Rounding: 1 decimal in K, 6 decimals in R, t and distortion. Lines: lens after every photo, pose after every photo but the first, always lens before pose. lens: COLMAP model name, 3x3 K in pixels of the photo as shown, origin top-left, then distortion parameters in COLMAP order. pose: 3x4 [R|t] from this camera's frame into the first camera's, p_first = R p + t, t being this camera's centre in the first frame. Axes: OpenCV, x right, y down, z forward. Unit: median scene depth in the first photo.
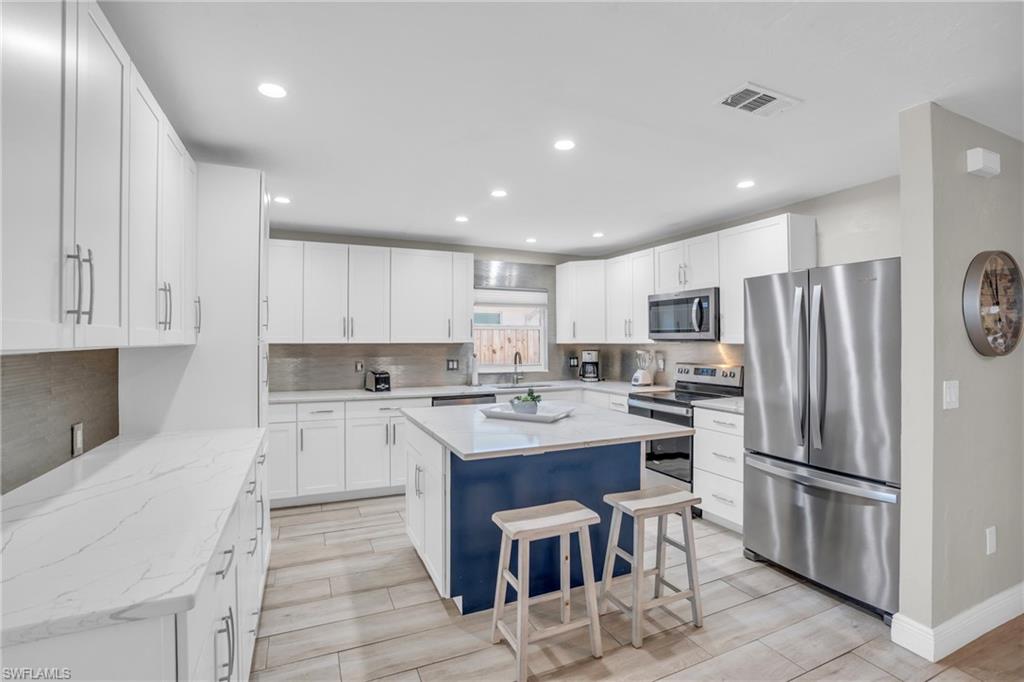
lens RADIAL K [[473.5, 0, 511.5], [0, 473.5, 338.9], [0, 0, 1]] dist [-0.073269, 0.027495]
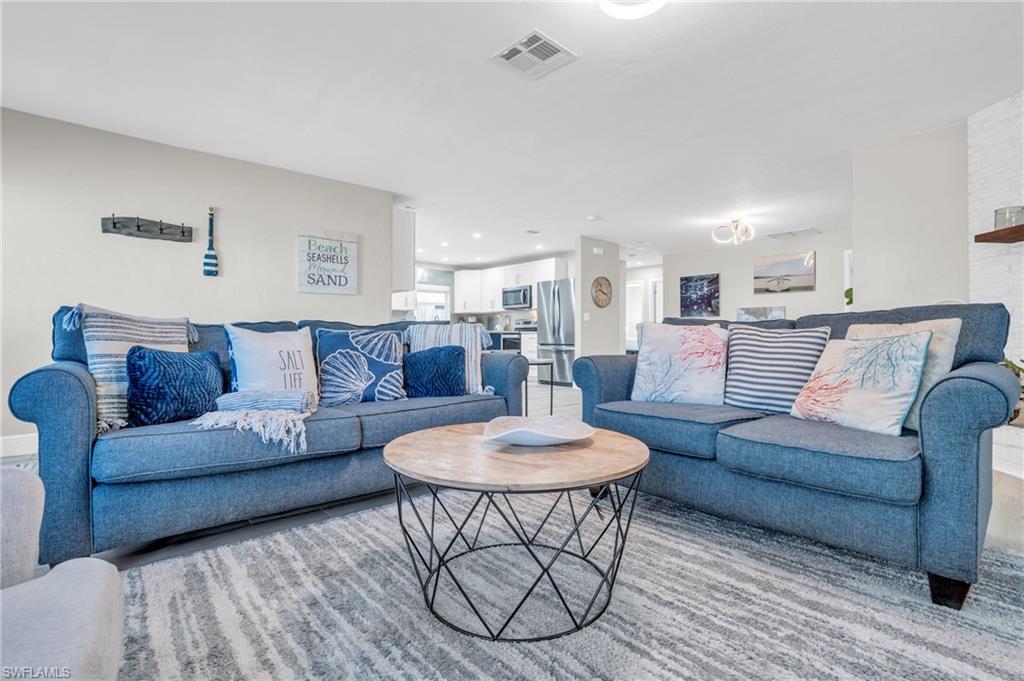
lens RADIAL K [[470.1, 0, 510.1], [0, 470.1, 339.6], [0, 0, 1]] dist [-0.072427, 0.027197]
pose [[0.951206, -0.001922, 0.308550, -0.373702], [-0.001153, 0.999951, 0.009784, 0.133884], [-0.308554, -0.009662, 0.951158, -1.168593]]
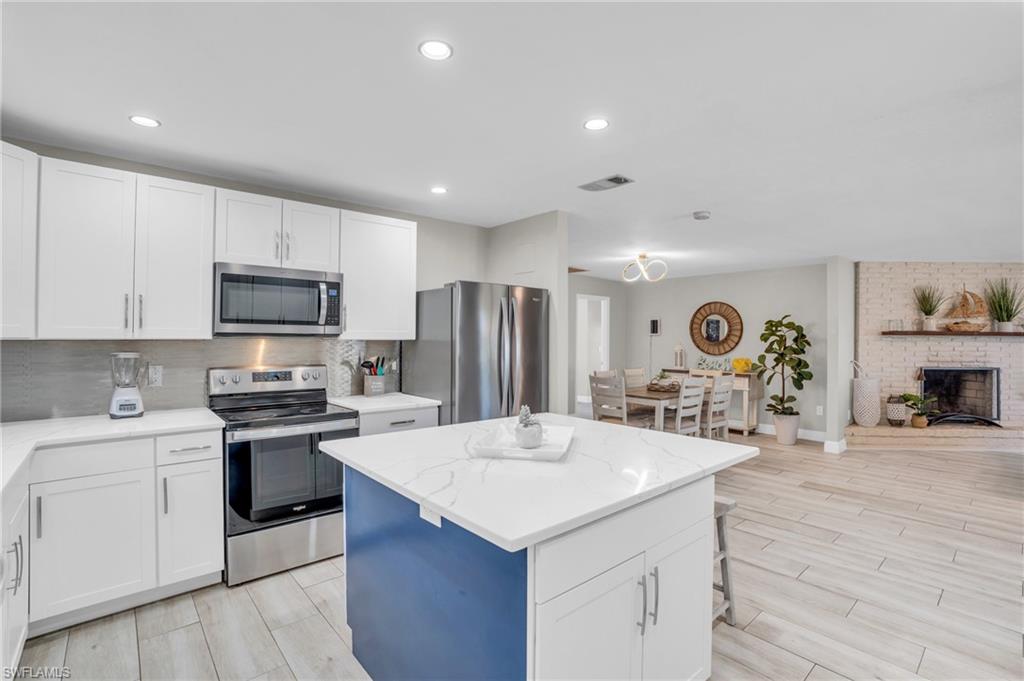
lens RADIAL K [[473.5, 0, 511.5], [0, 473.5, 338.4], [0, 0, 1]] dist [-0.073269, 0.027495]
pose [[-0.290696, -0.001056, 0.956815, -0.435312], [-0.009396, 0.999954, -0.001751, 0.005800], [-0.956769, -0.009499, -0.290693, 0.866610]]
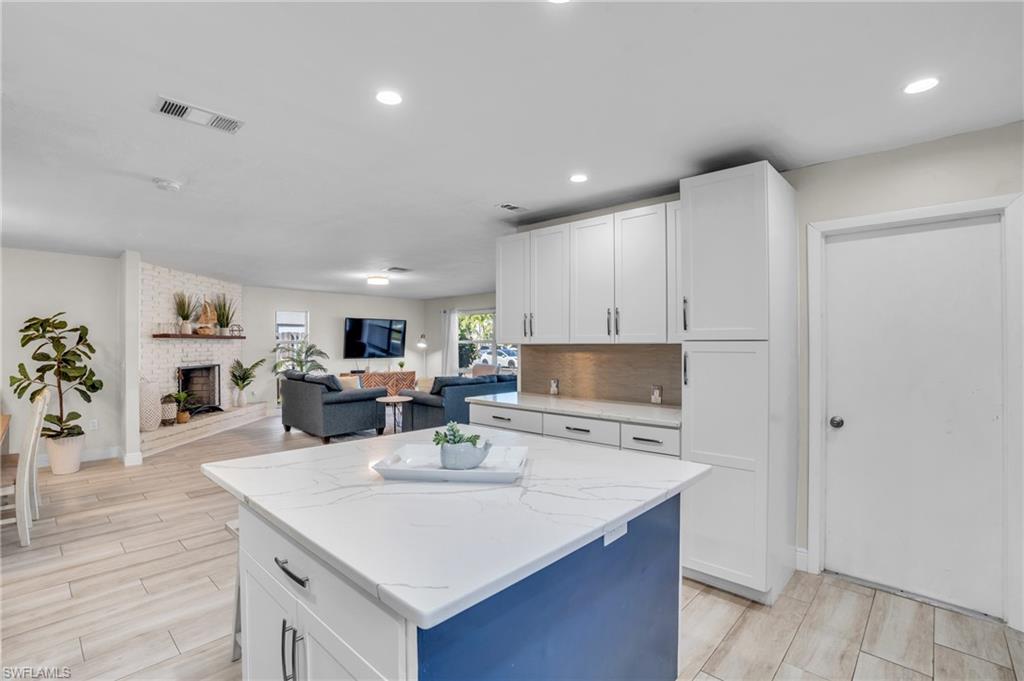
lens RADIAL K [[470.1, 0, 510.1], [0, 470.1, 339.6], [0, 0, 1]] dist [-0.072427, 0.027197]
pose [[-0.919664, 0.000417, -0.392707, 0.144805], [0.004488, 0.999945, -0.009447, 0.006461], [0.392681, -0.010450, -0.919615, 1.104609]]
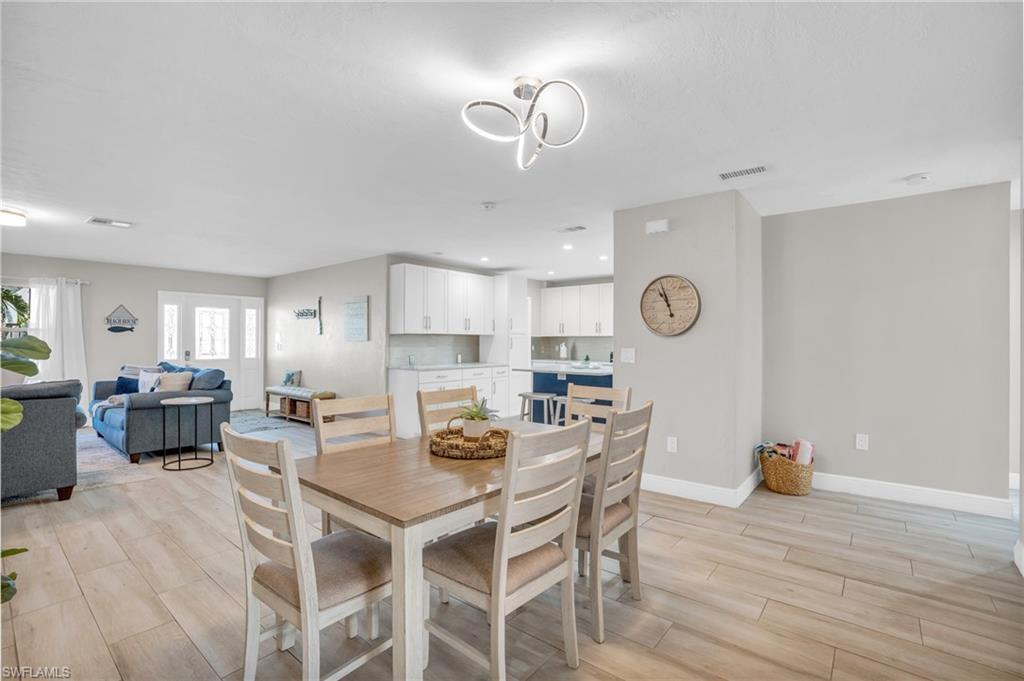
lens RADIAL K [[464.3, 0, 504.1], [0, 464.3, 341.7], [0, 0, 1]] dist [-0.070060, 0.026395]
pose [[0.432429, 0.003195, -0.901662, 1.248102], [-0.000063, 0.999994, 0.003513, 0.027078], [0.901668, -0.001462, 0.432426, -0.169854]]
